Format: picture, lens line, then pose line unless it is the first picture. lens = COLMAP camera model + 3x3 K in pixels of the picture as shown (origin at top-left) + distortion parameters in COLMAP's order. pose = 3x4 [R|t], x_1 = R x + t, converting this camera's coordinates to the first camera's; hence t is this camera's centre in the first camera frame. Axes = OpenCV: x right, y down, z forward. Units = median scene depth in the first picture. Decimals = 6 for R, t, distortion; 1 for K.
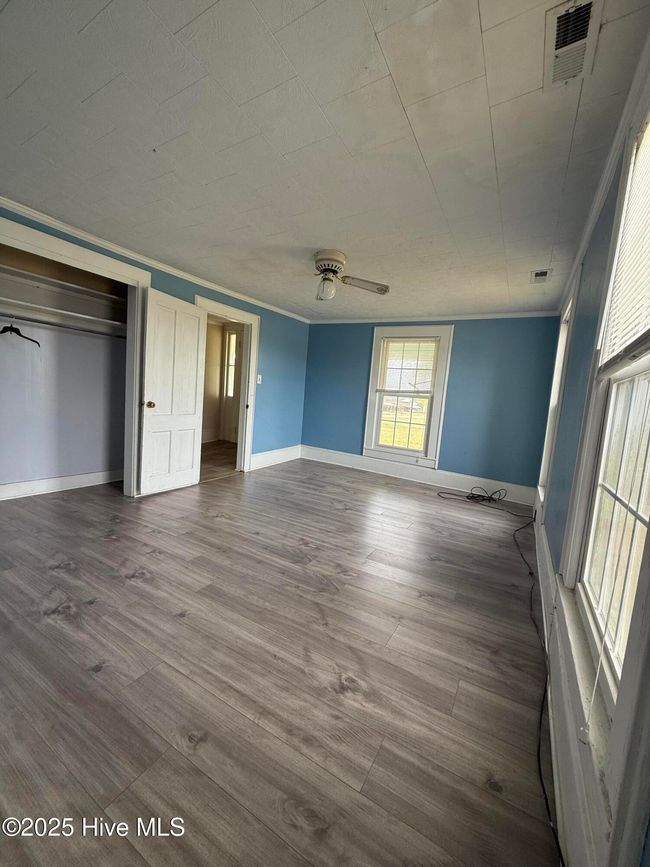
lens RADIAL K [[345.4, 0, 325.0], [0, 345.4, 433.5], [0, 0, 1]] dist [0.003699, 0.000484]
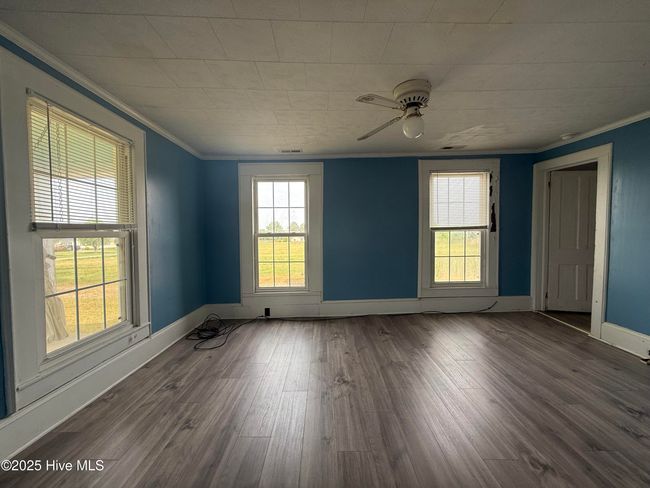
lens RADIAL K [[259.0, 0, 325.0], [0, 259.0, 244.0], [0, 0, 1]] dist [0.003699, 0.000484]
pose [[-0.511023, -0.112220, 0.852210, -0.481839], [0.056194, 0.984959, 0.163396, -0.245829], [-0.857728, 0.131388, -0.497031, 1.570721]]
